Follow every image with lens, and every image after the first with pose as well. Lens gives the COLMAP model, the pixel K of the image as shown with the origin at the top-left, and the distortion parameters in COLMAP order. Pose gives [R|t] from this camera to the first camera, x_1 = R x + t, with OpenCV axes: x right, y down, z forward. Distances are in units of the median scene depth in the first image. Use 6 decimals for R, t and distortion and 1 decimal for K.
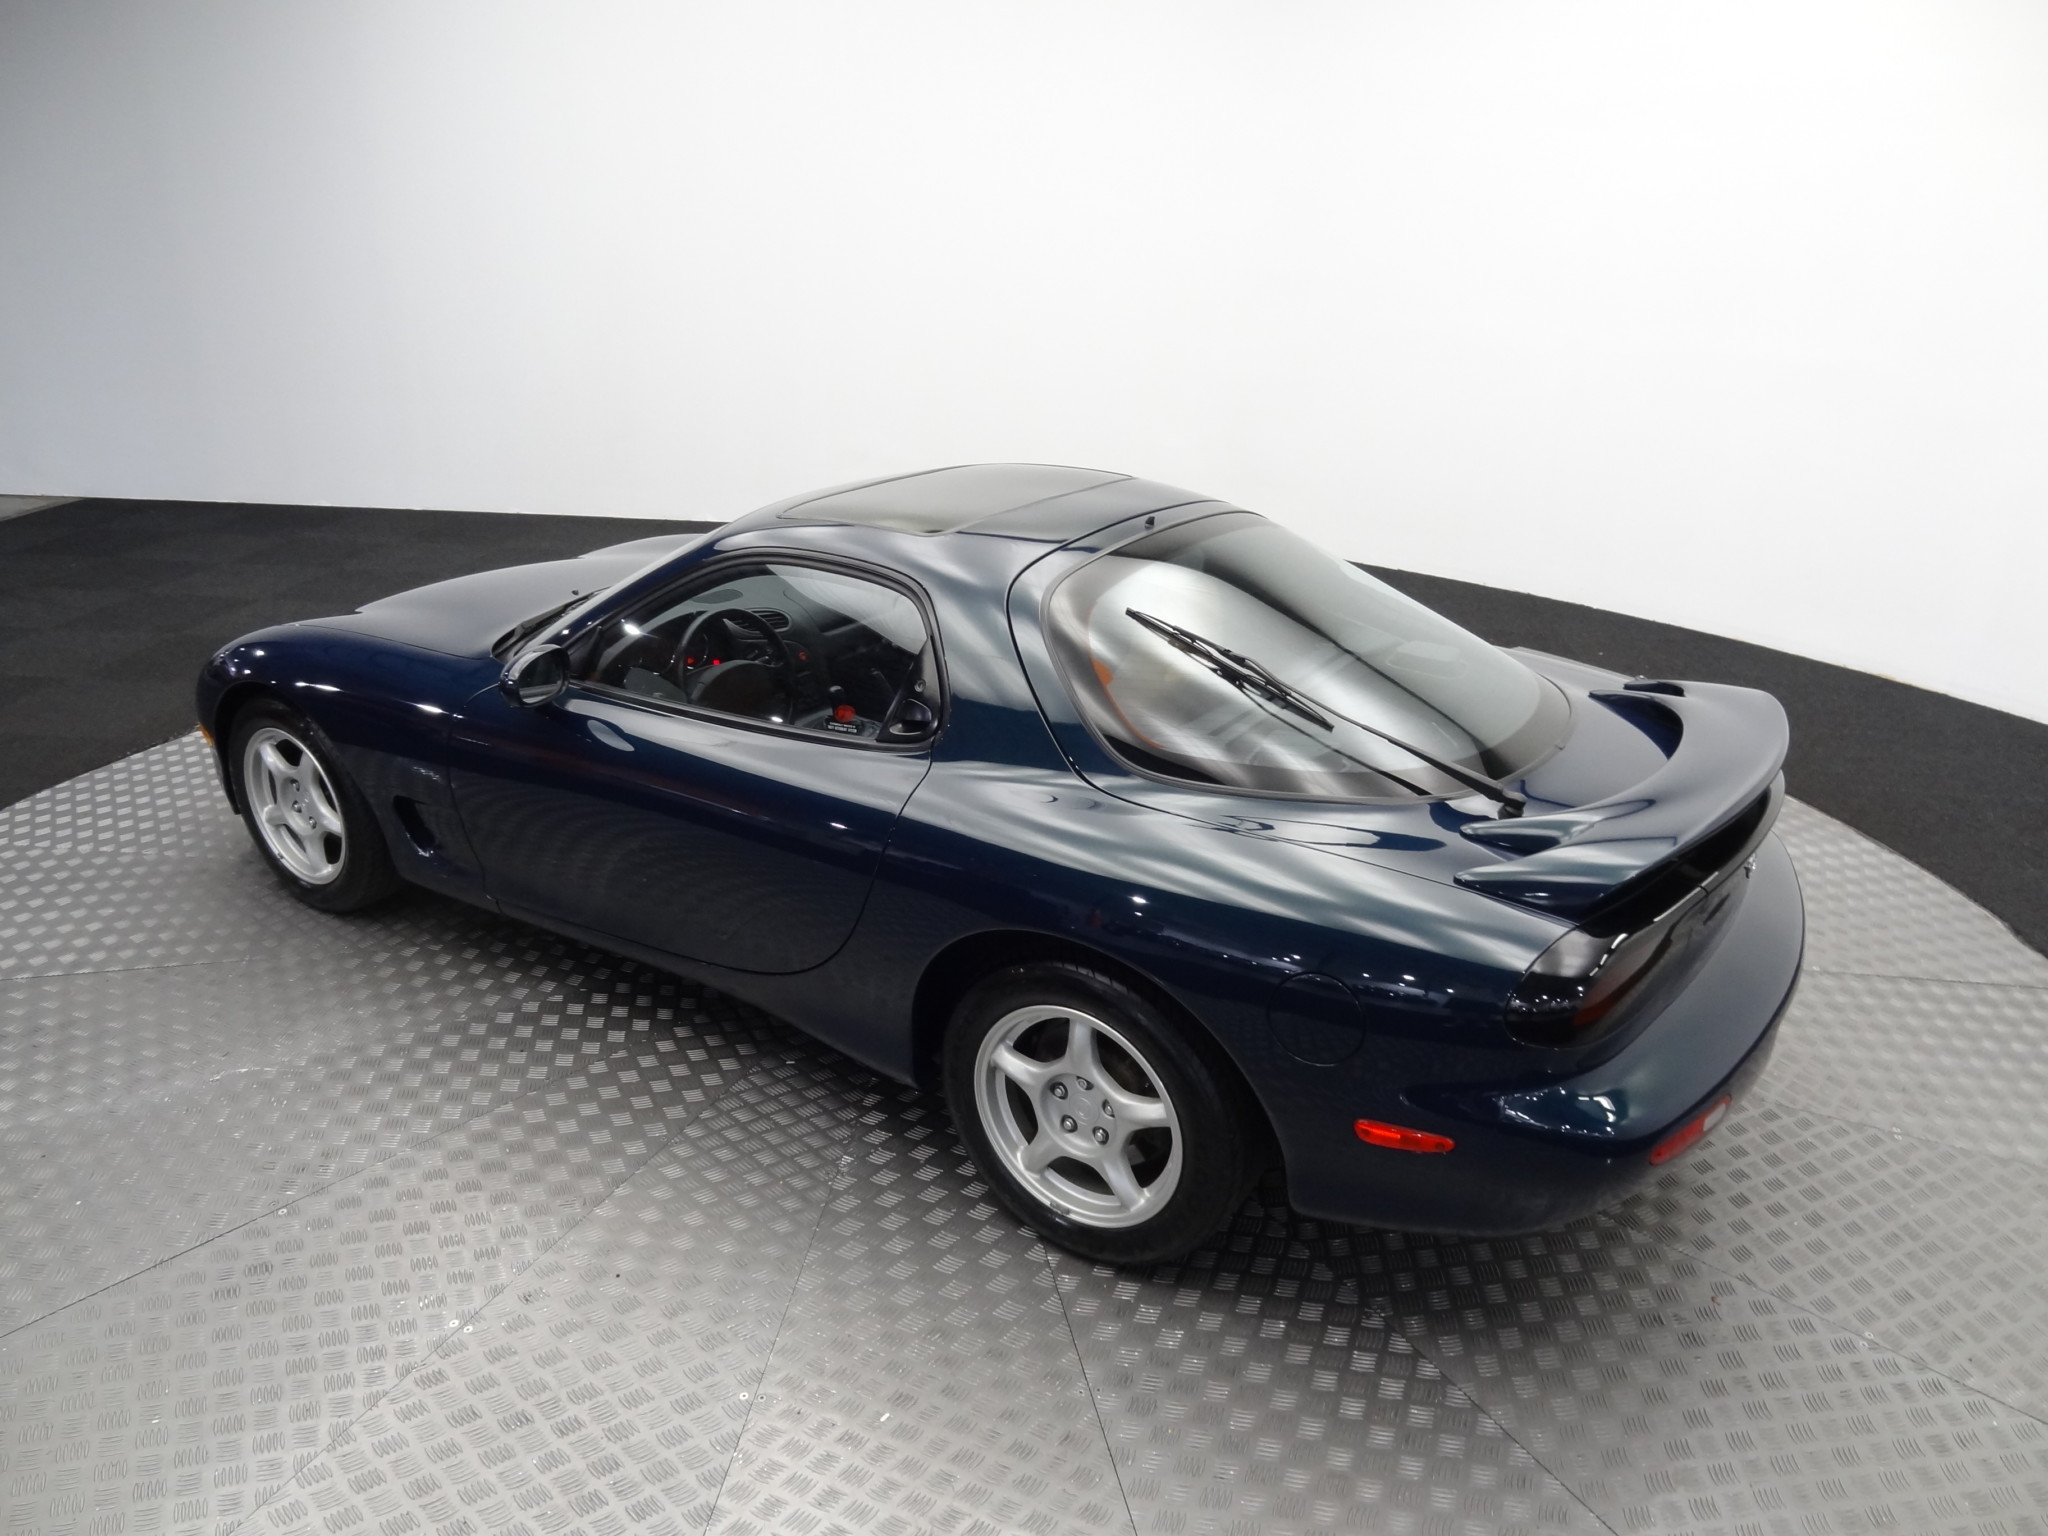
lens RADIAL K [[1458.2, 0, 1029.8], [0, 1458.2, 809.9], [0, 0, 1]] dist [-0.005052, 0.009725]
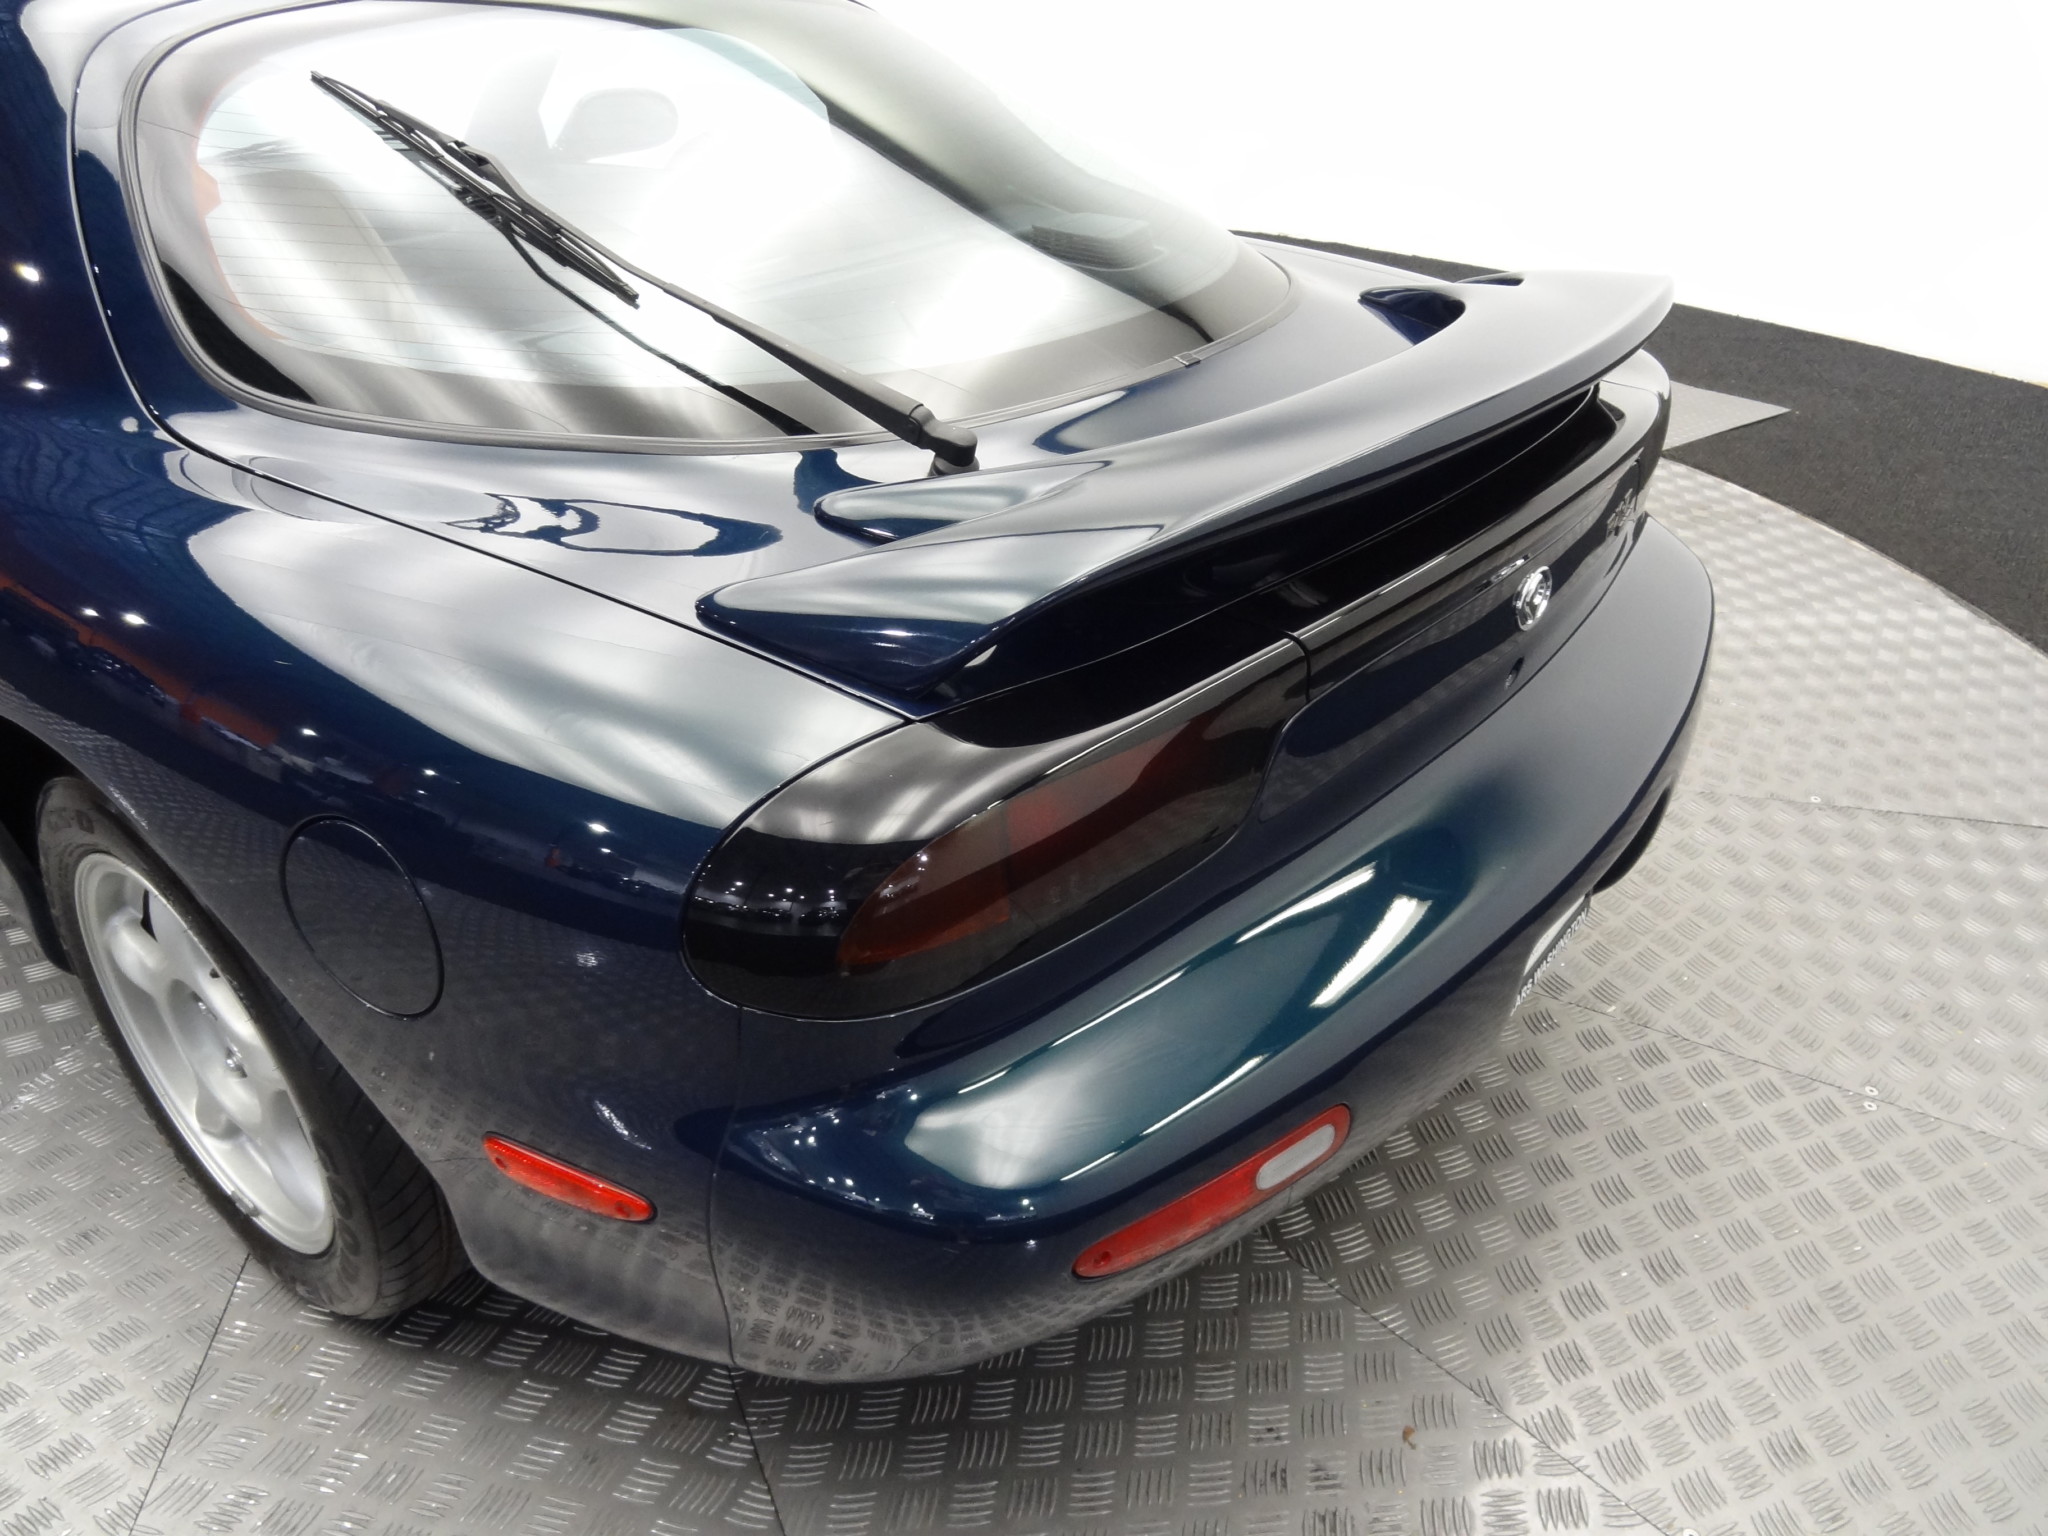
lens RADIAL K [[1479.6, 0, 1016.3], [0, 1479.6, 812.3], [0, 0, 1]] dist [0.000615, 0.002595]
pose [[0.995375, 0.029133, -0.091545, 0.355937], [-0.015222, 0.988701, 0.149124, 0.033897], [0.094855, -0.147041, 0.984572, 0.472269]]
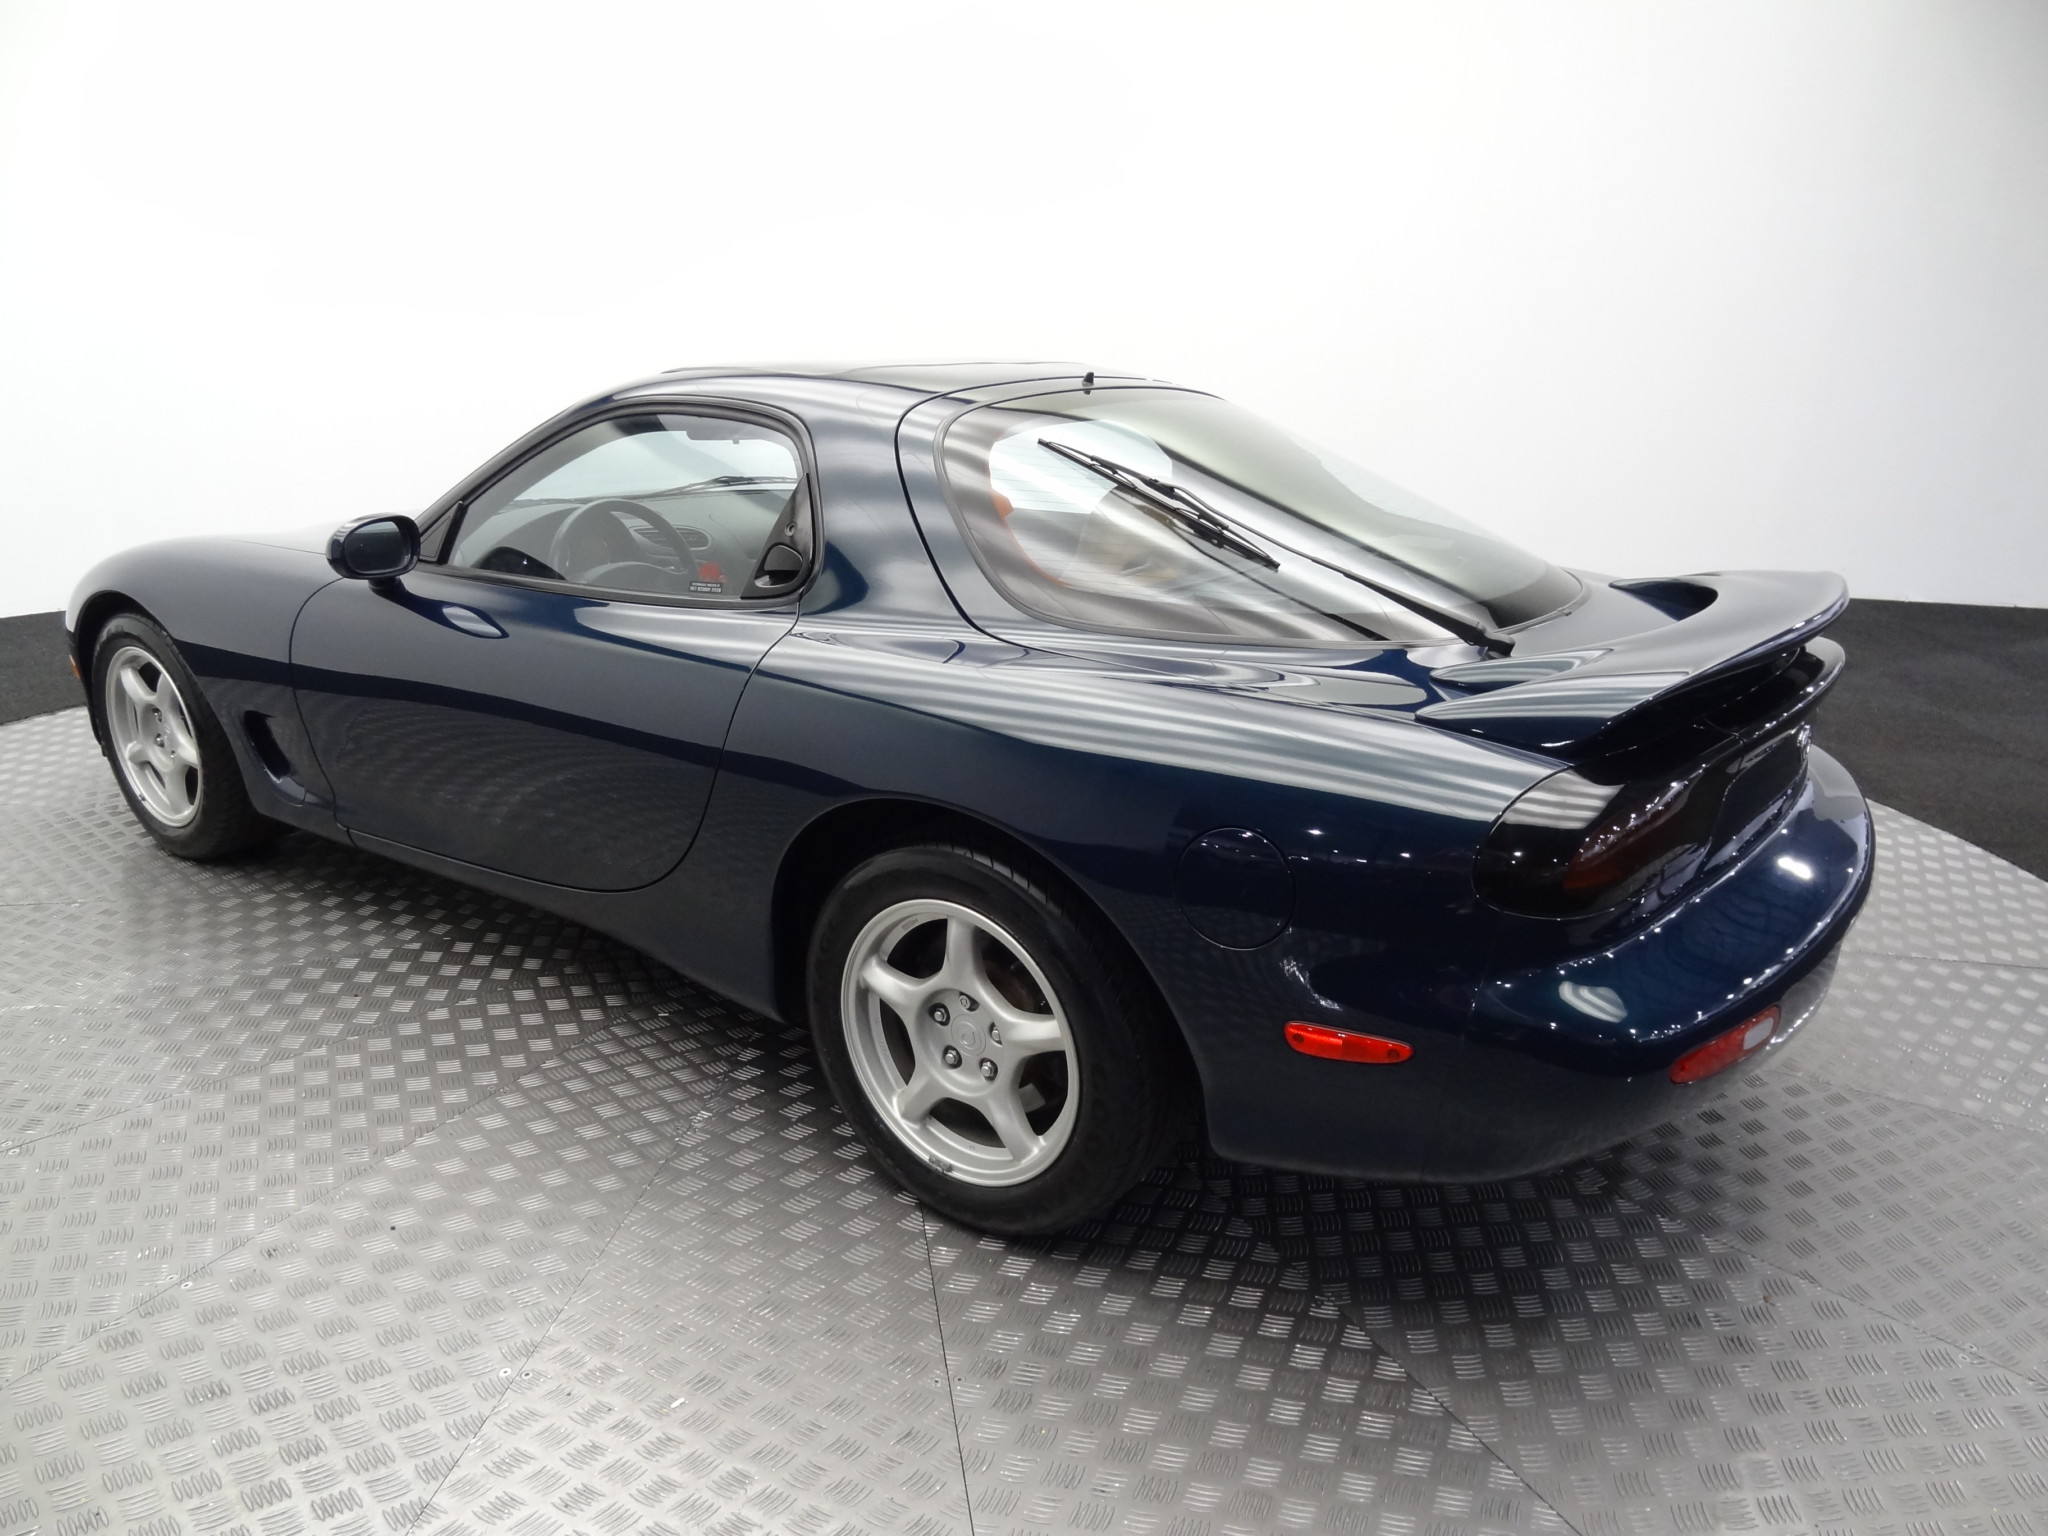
lens RADIAL K [[1458.2, 0, 1033.2], [0, 1458.2, 803.6], [0, 0, 1]] dist [-0.005052, 0.009725]
pose [[0.999246, 0.015030, -0.035801, 0.095346], [-0.017530, 0.997351, -0.070596, 0.126920], [0.034645, 0.071170, 0.996862, 0.178067]]
